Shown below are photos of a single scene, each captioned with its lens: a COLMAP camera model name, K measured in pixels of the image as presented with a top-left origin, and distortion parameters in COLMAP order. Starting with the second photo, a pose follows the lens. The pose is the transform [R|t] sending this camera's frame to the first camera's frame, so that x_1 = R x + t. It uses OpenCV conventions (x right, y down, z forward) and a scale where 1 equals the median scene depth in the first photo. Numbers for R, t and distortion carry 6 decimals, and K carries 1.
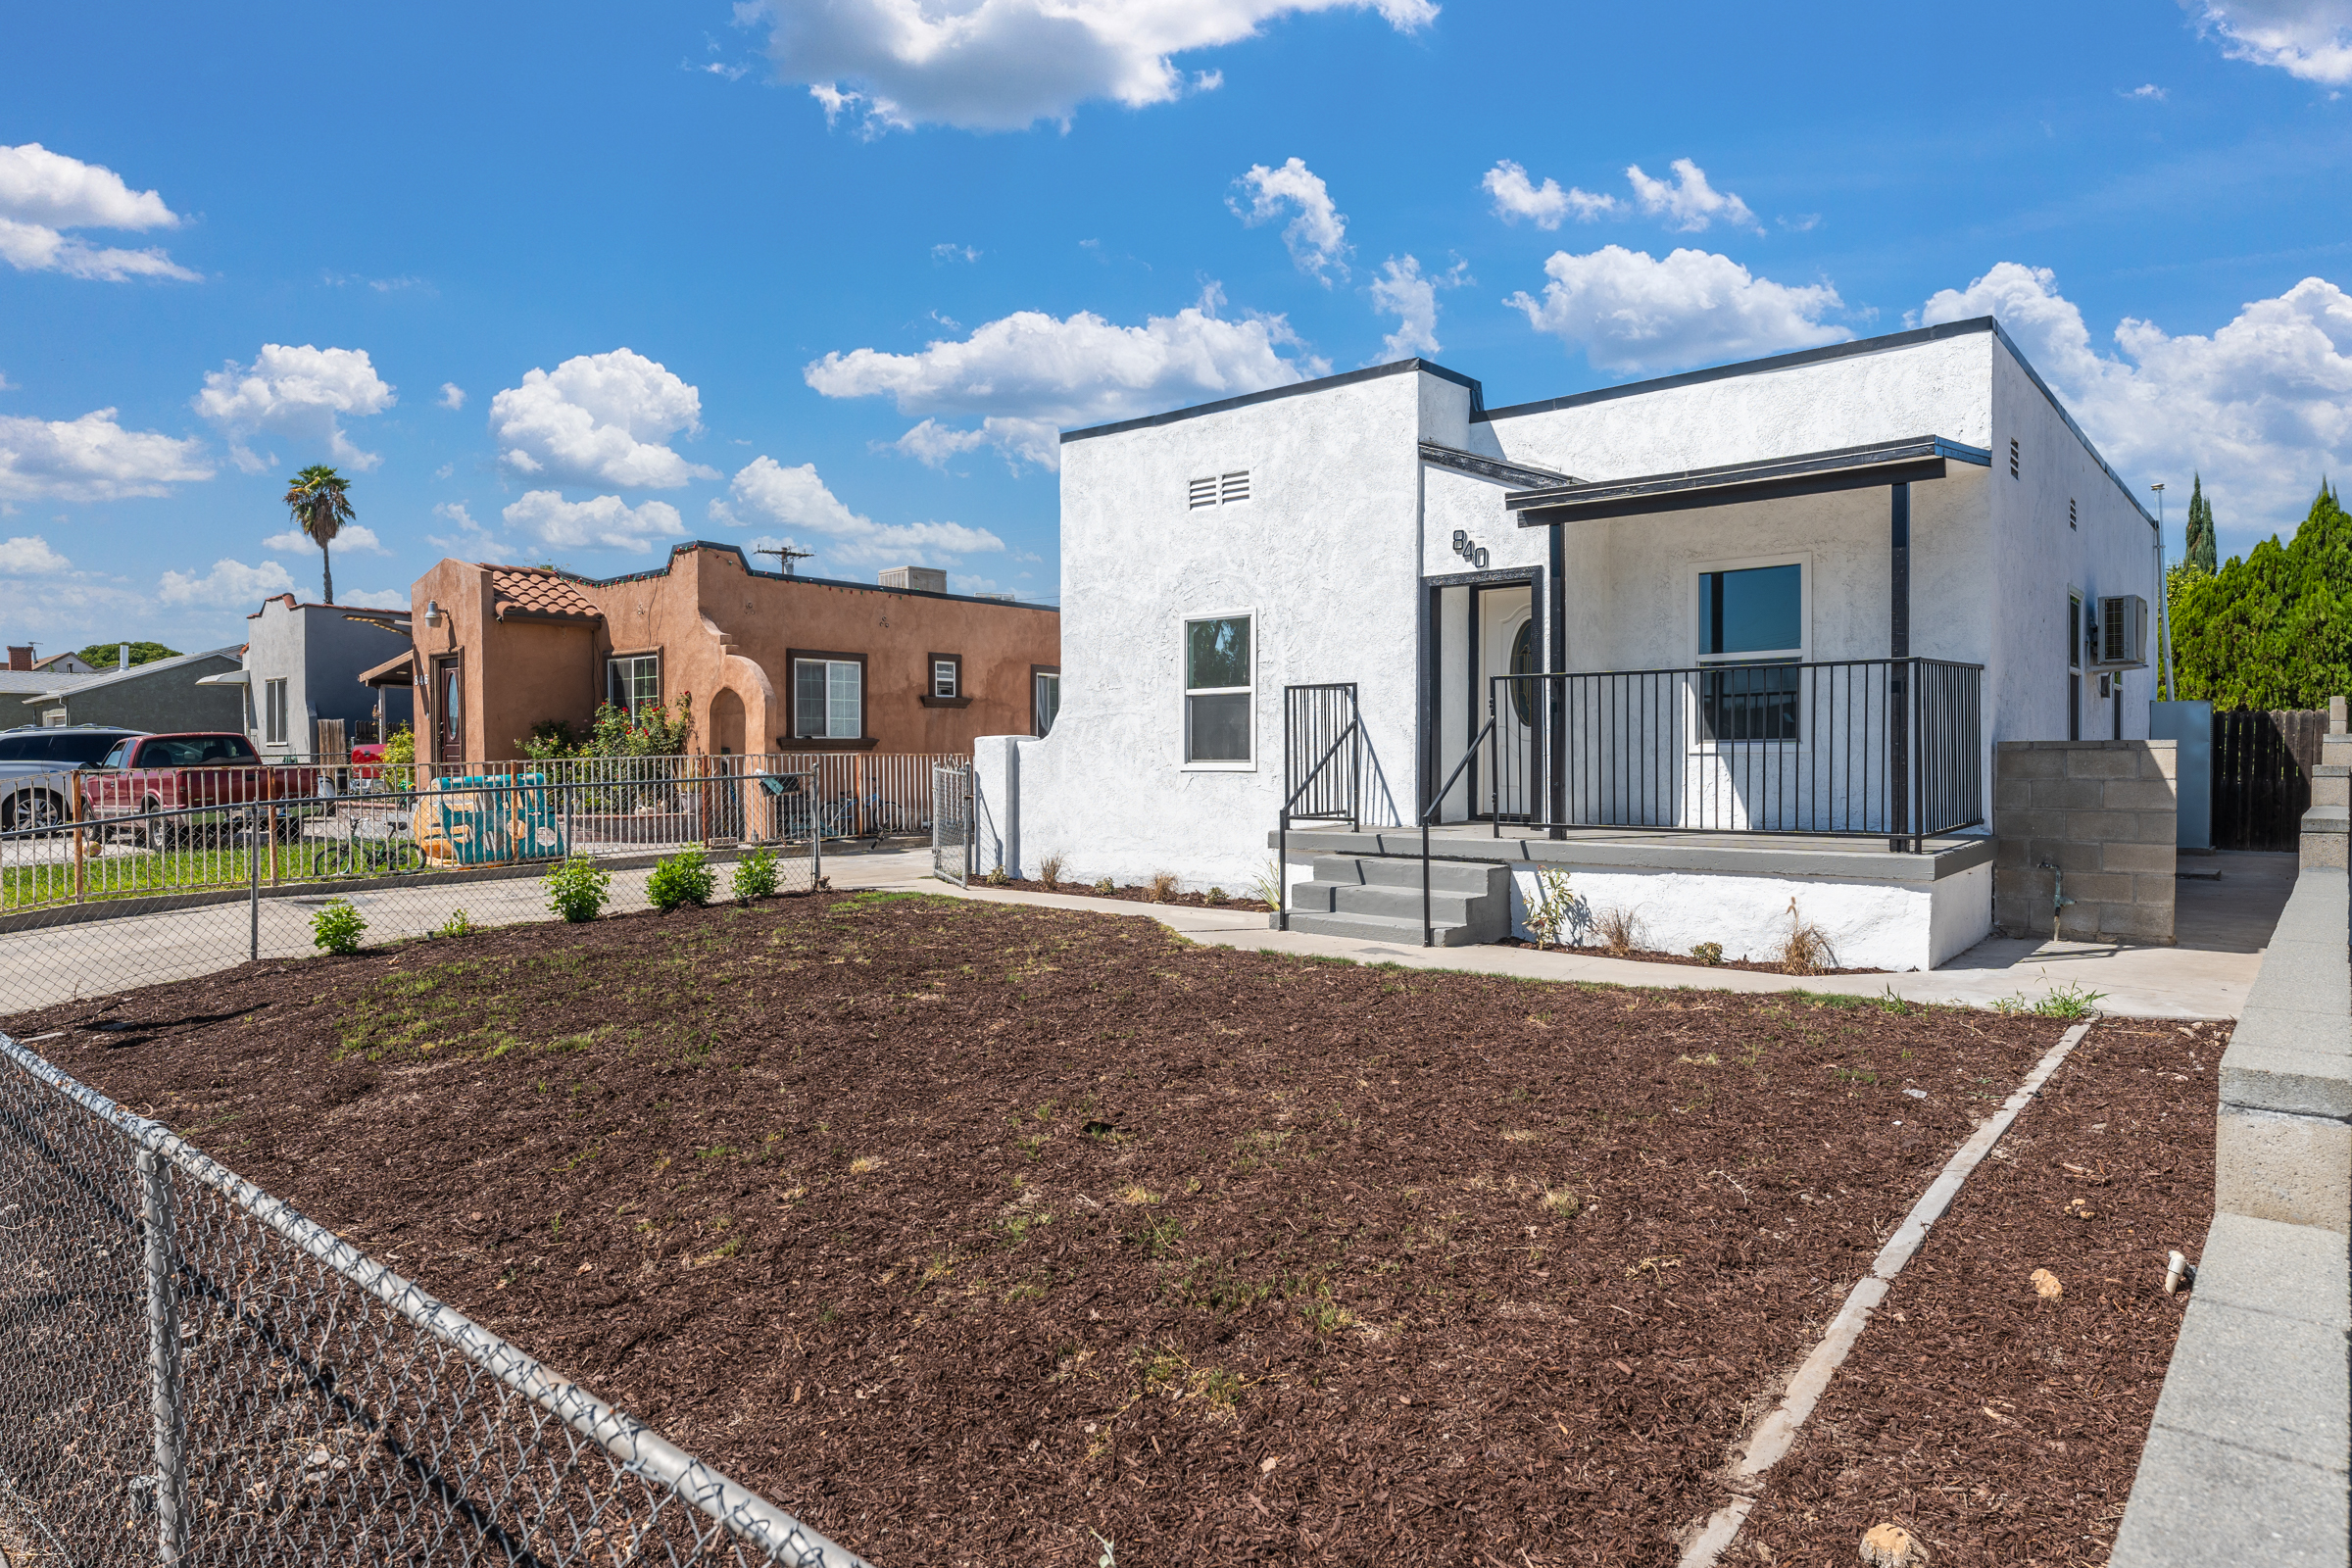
lens RADIAL K [[1362.4, 0, 1176.0], [0, 1362.4, 784.0], [0, 0, 1]] dist [0.007261, 0.000648]
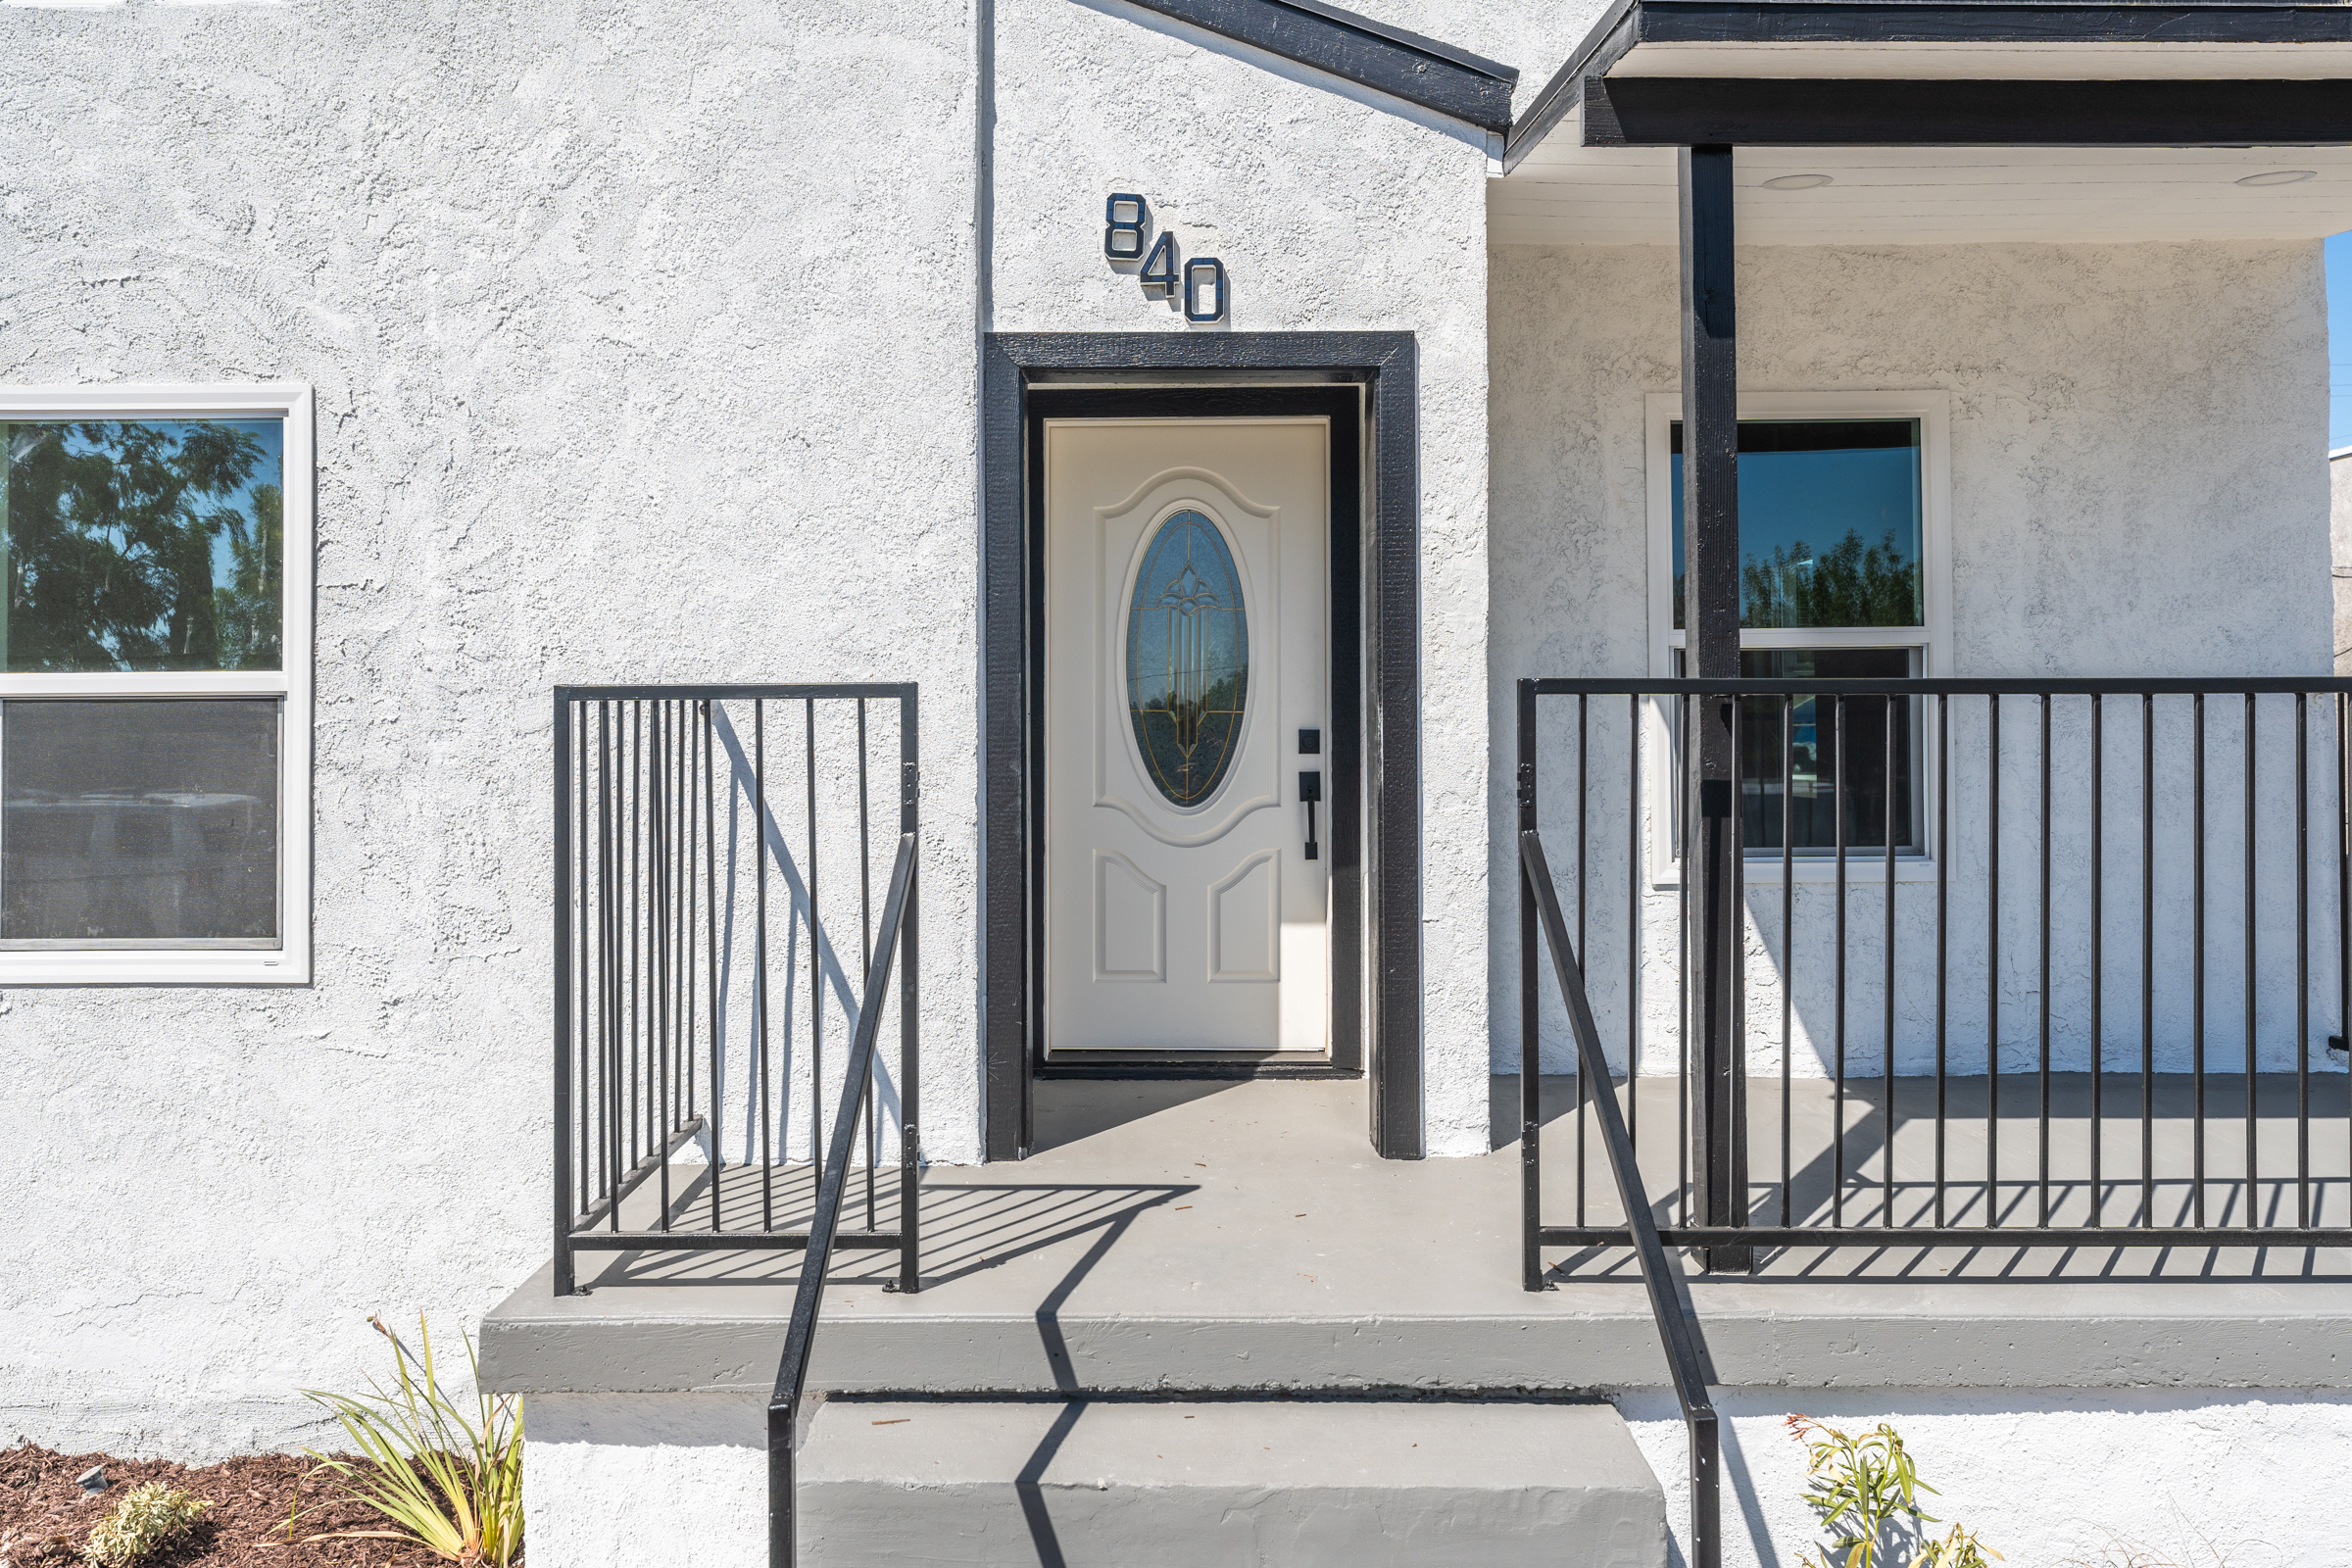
lens RADIAL K [[1583.2, 0, 1177.1], [0, 1583.2, 719.4], [0, 0, 1]] dist [-0.002252, 0.000605]
pose [[0.761397, 0.003016, 0.648279, -0.014718], [0.014922, 0.999643, -0.022176, -0.053145], [-0.648114, 0.026558, 0.761080, 0.651116]]
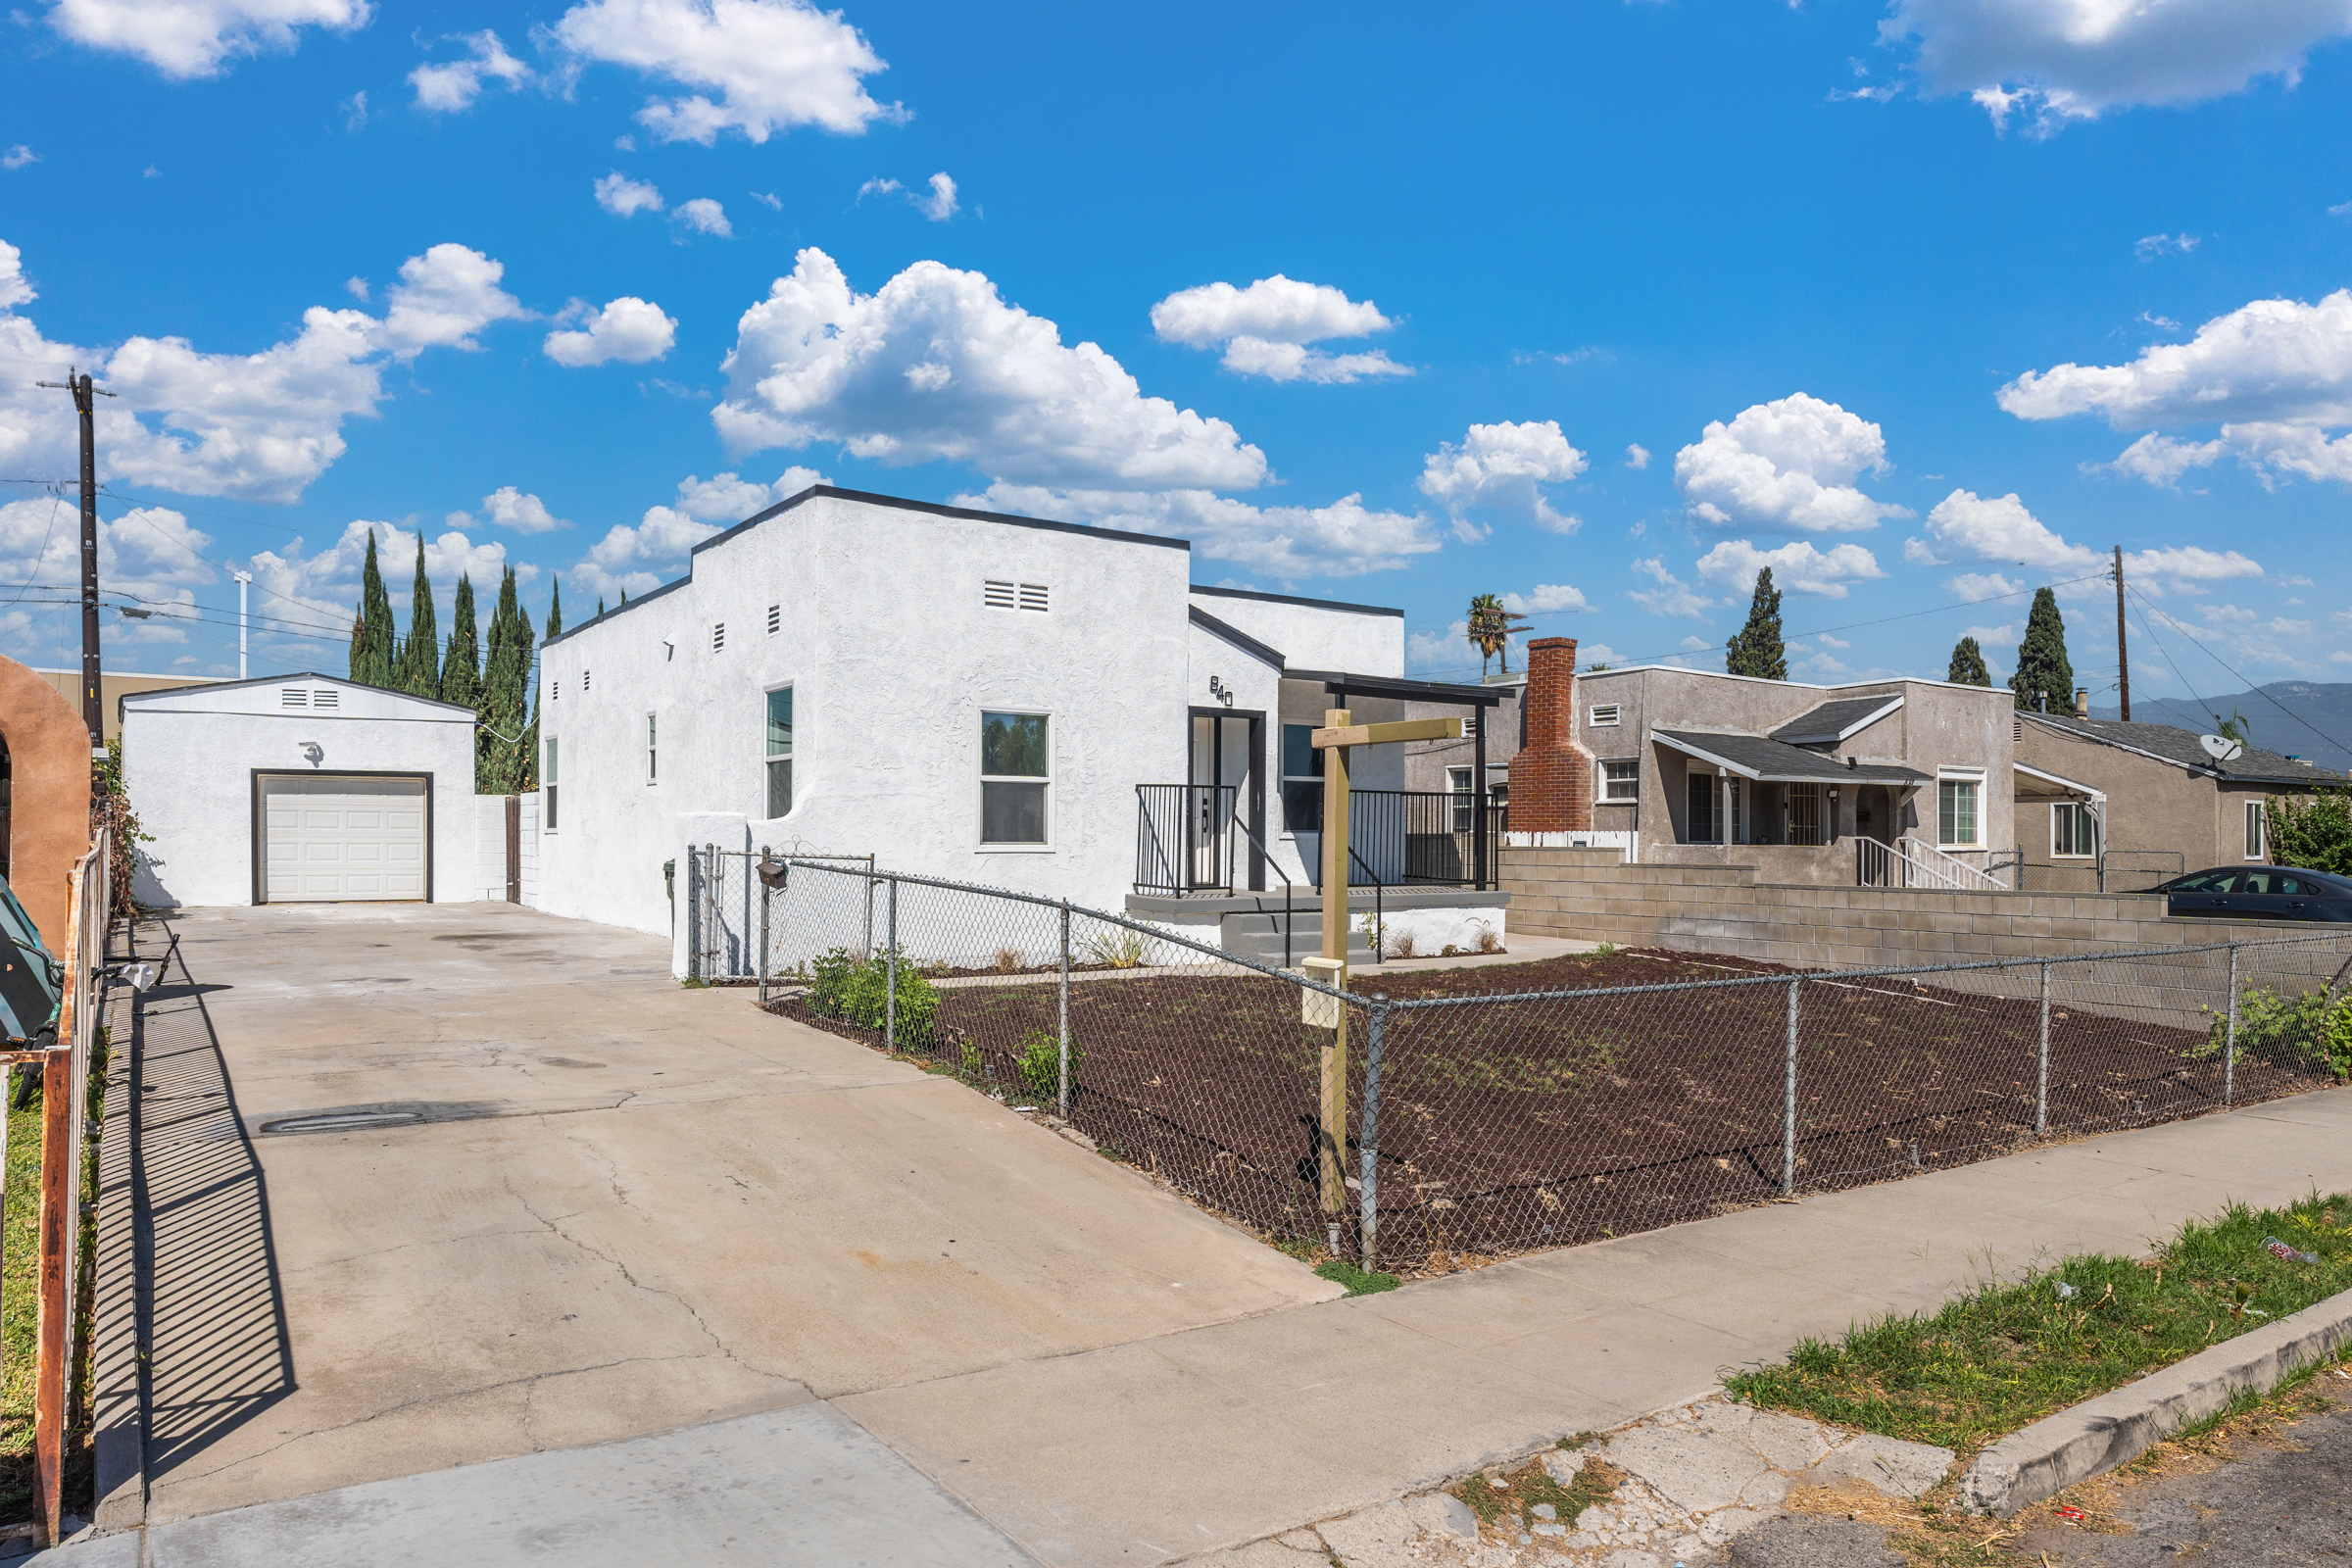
lens RADIAL K [[1520.7, 0, 1264.2], [0, 1520.7, 840.3], [0, 0, 1]] dist [-0.001100, 0.000645]
pose [[0.218778, -0.002131, 0.975772, -1.154528], [0.008659, 0.999962, 0.000242, -0.018362], [-0.975736, 0.008397, 0.218788, 0.556090]]
